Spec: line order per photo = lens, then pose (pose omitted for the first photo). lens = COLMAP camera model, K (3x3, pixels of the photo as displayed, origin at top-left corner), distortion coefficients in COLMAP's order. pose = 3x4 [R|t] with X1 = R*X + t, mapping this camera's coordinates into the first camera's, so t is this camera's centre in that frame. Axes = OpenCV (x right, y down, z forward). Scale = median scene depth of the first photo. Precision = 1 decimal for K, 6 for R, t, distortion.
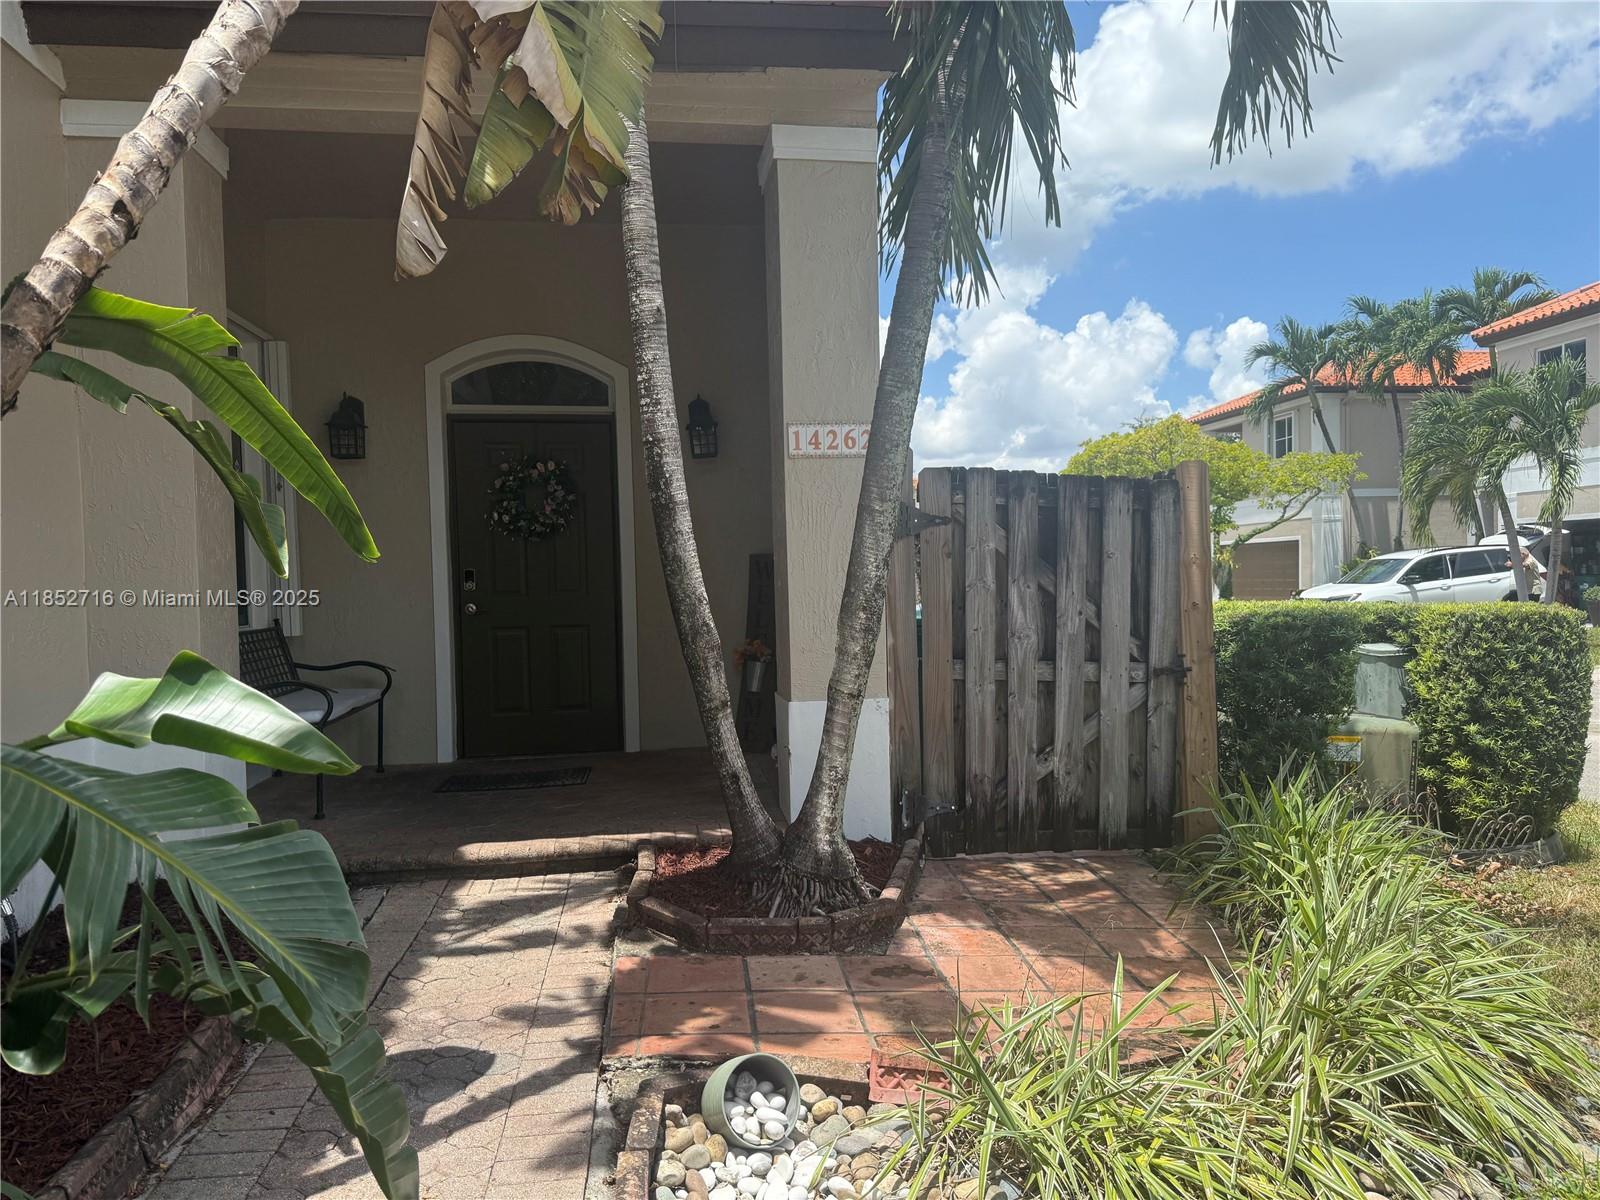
lens RADIAL K [[1125.5, 0, 796.9], [0, 1125.5, 607.5], [0, 0, 1]] dist [0.189665, -0.382163]
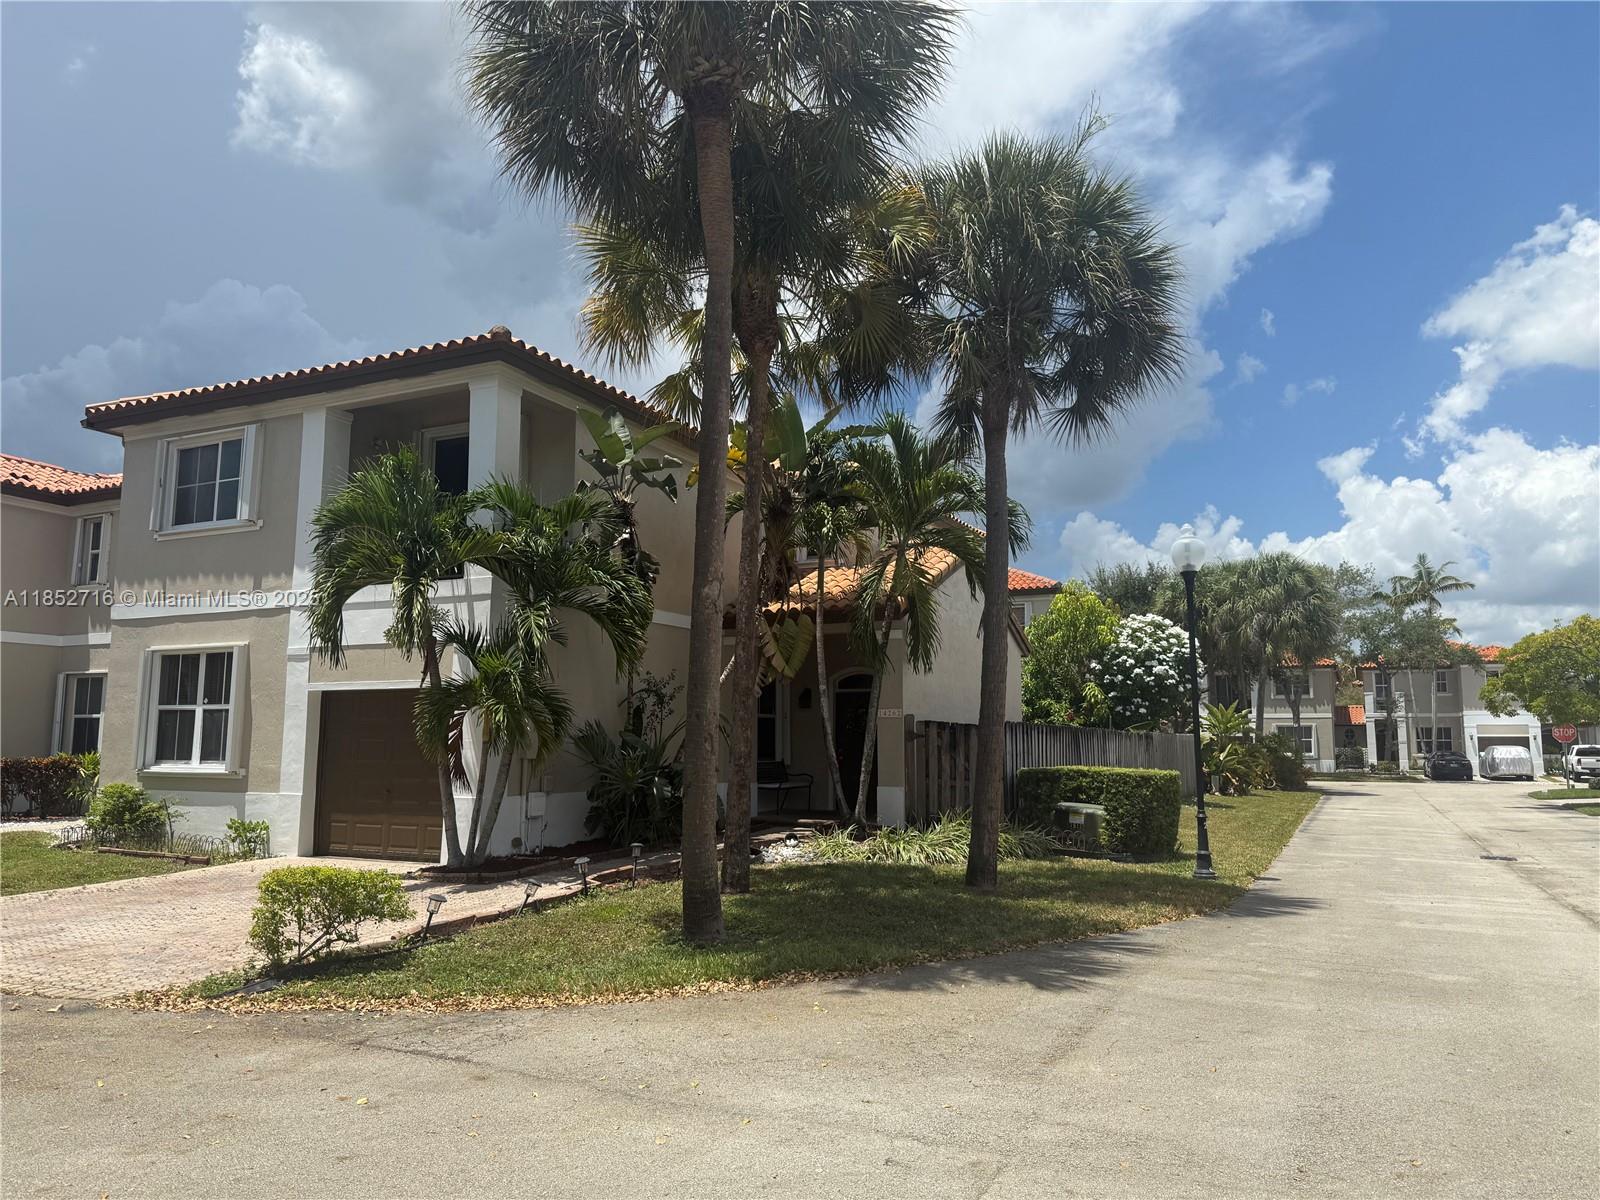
lens RADIAL K [[1125.5, 0, 796.9], [0, 1125.5, 607.5], [0, 0, 1]] dist [0.189665, -0.382163]
pose [[0.832873, -0.038680, -0.552112, 1.669860], [-0.037591, 0.991298, -0.126155, -0.015671], [0.552187, 0.125826, 0.824171, -2.032442]]
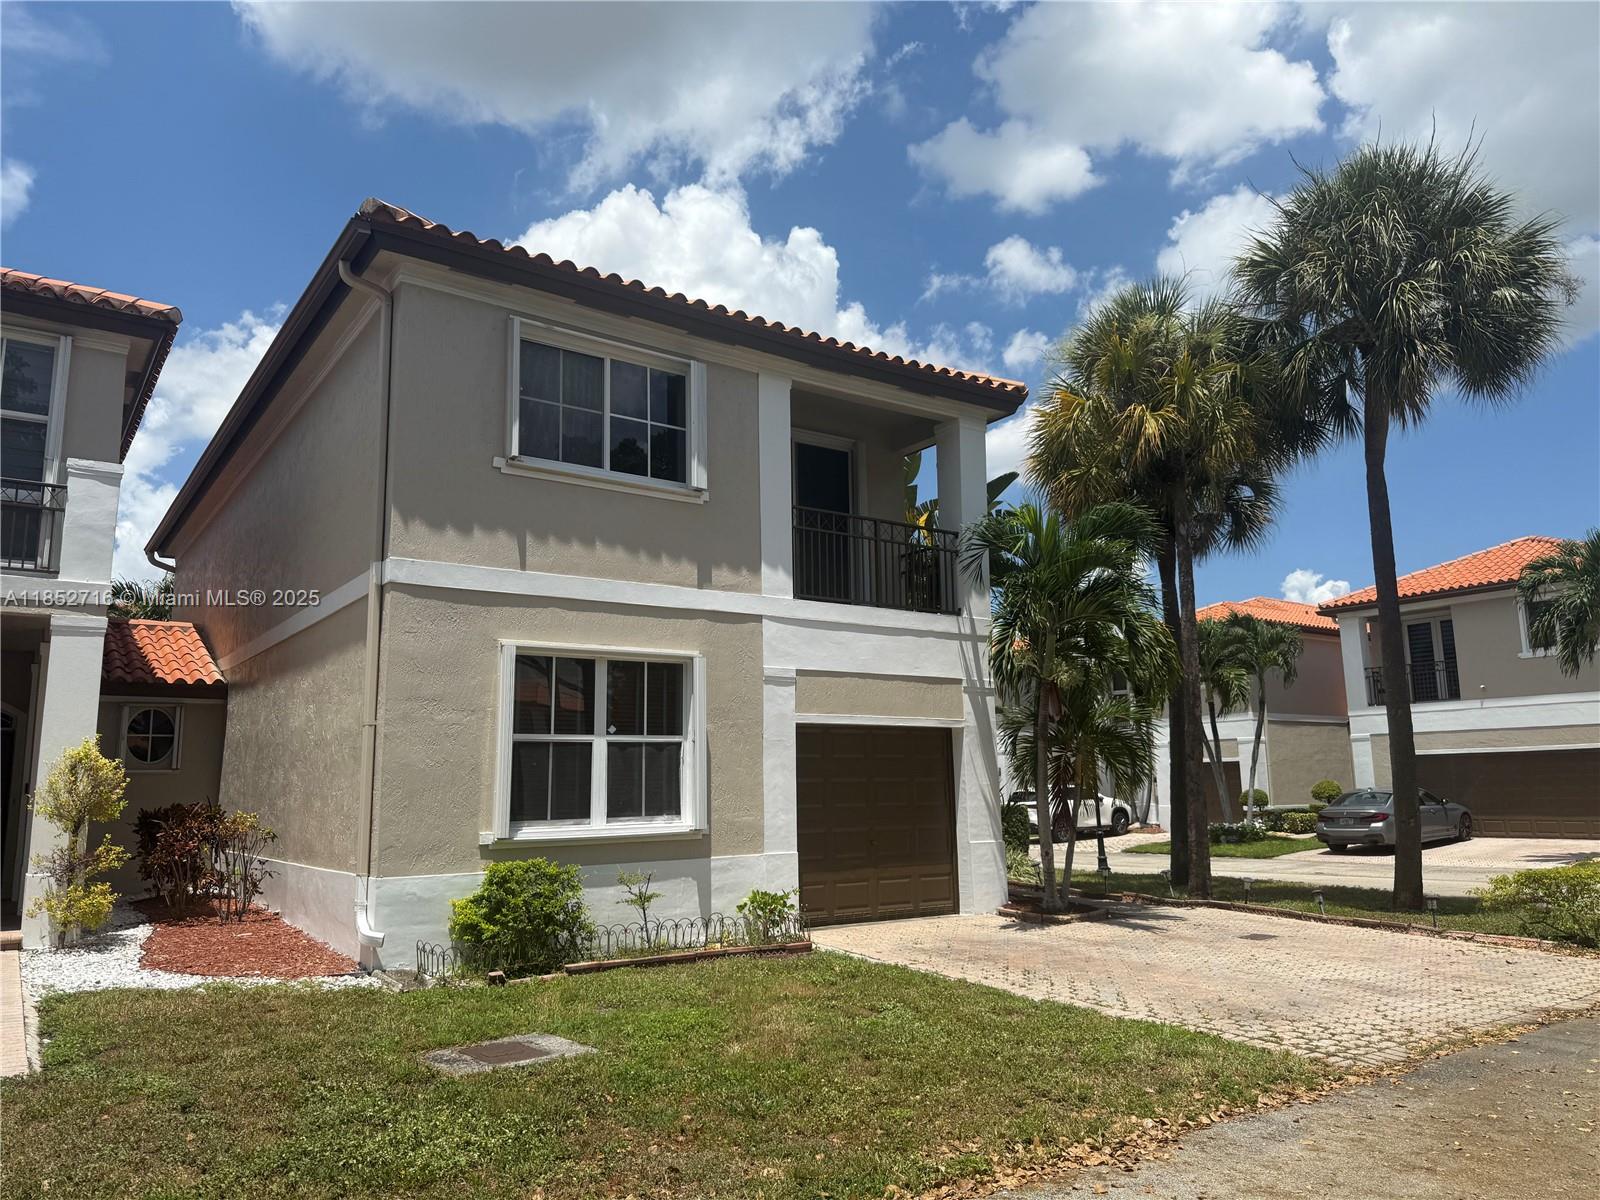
lens RADIAL K [[1125.5, 0, 796.9], [0, 1125.5, 607.5], [0, 0, 1]] dist [0.189665, -0.382163]
pose [[0.879886, 0.085105, 0.467502, -2.054382], [0.006708, 0.981508, -0.191301, 0.083473], [-0.475138, 0.171459, 0.863045, -2.331506]]
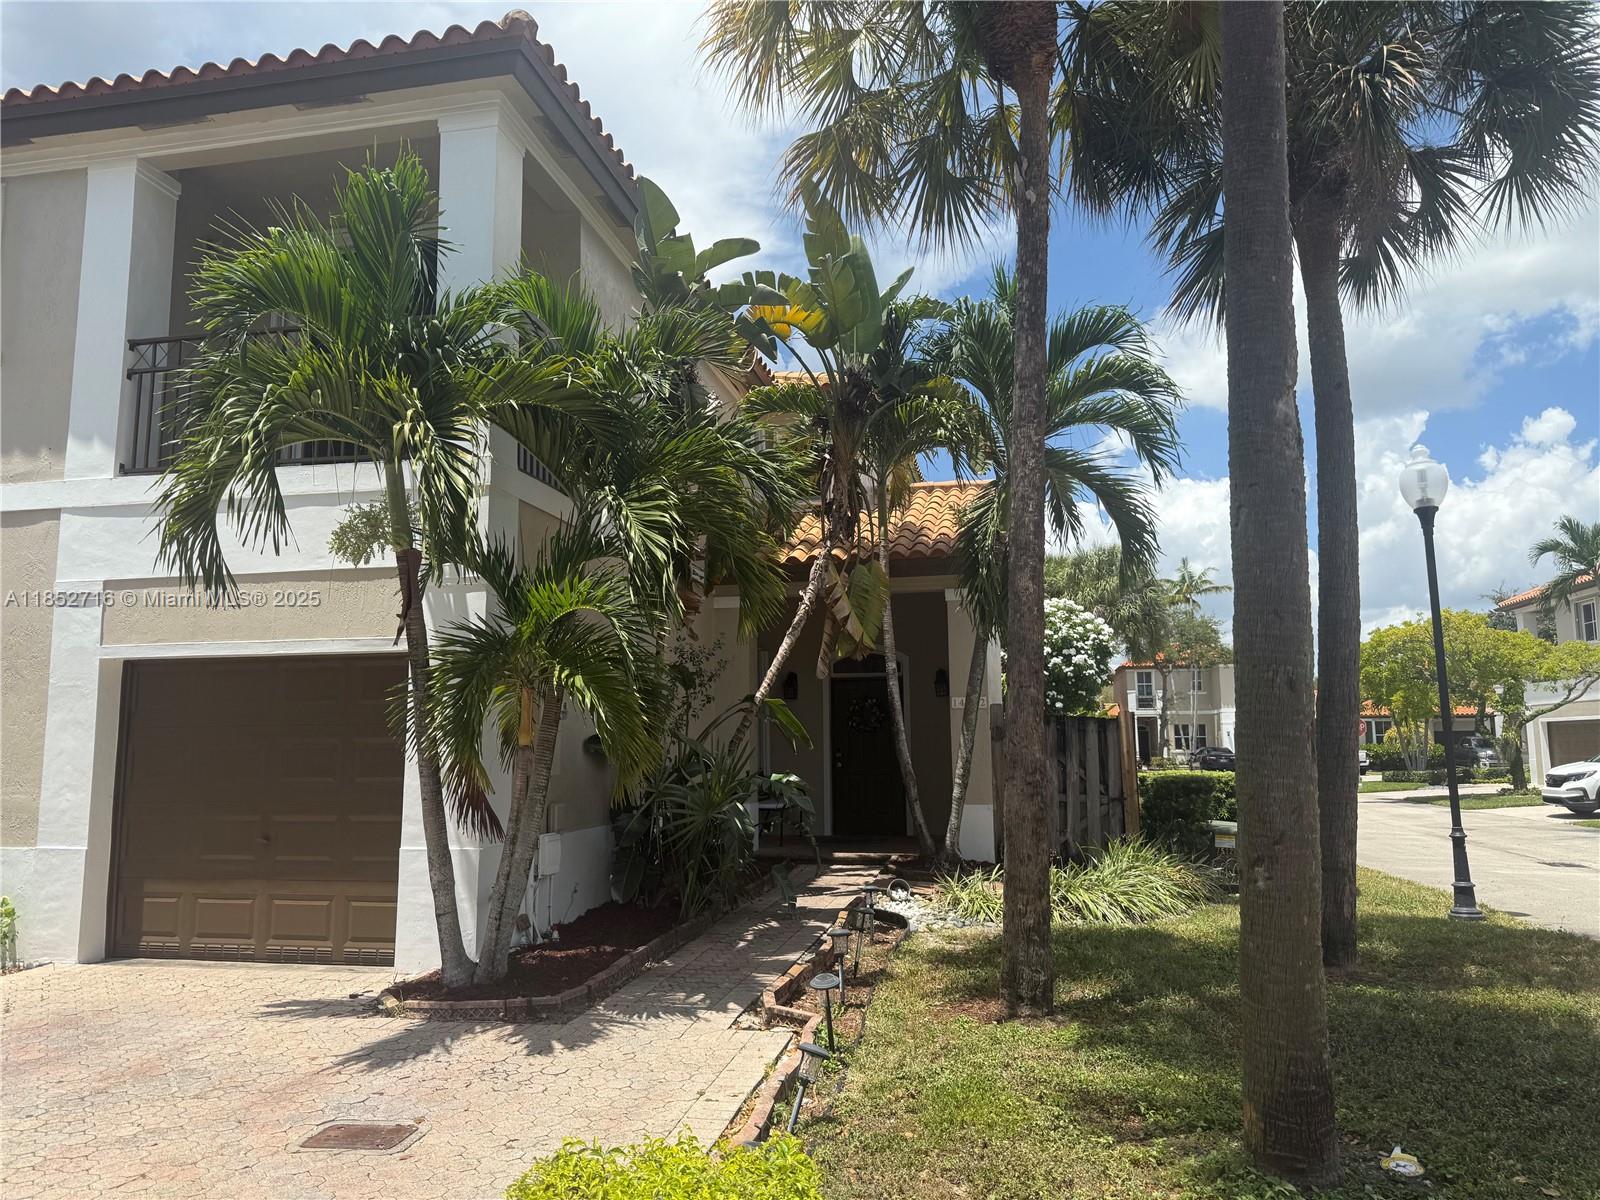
lens RADIAL K [[1133.3, 0, 798.9], [0, 1133.3, 604.7], [0, 0, 1]] dist [0.070636, -0.084823]
pose [[0.947316, -0.025027, -0.319323, 0.464880], [-0.020952, 0.989966, -0.139744, 0.000621], [0.319616, 0.139072, 0.937286, -1.490224]]
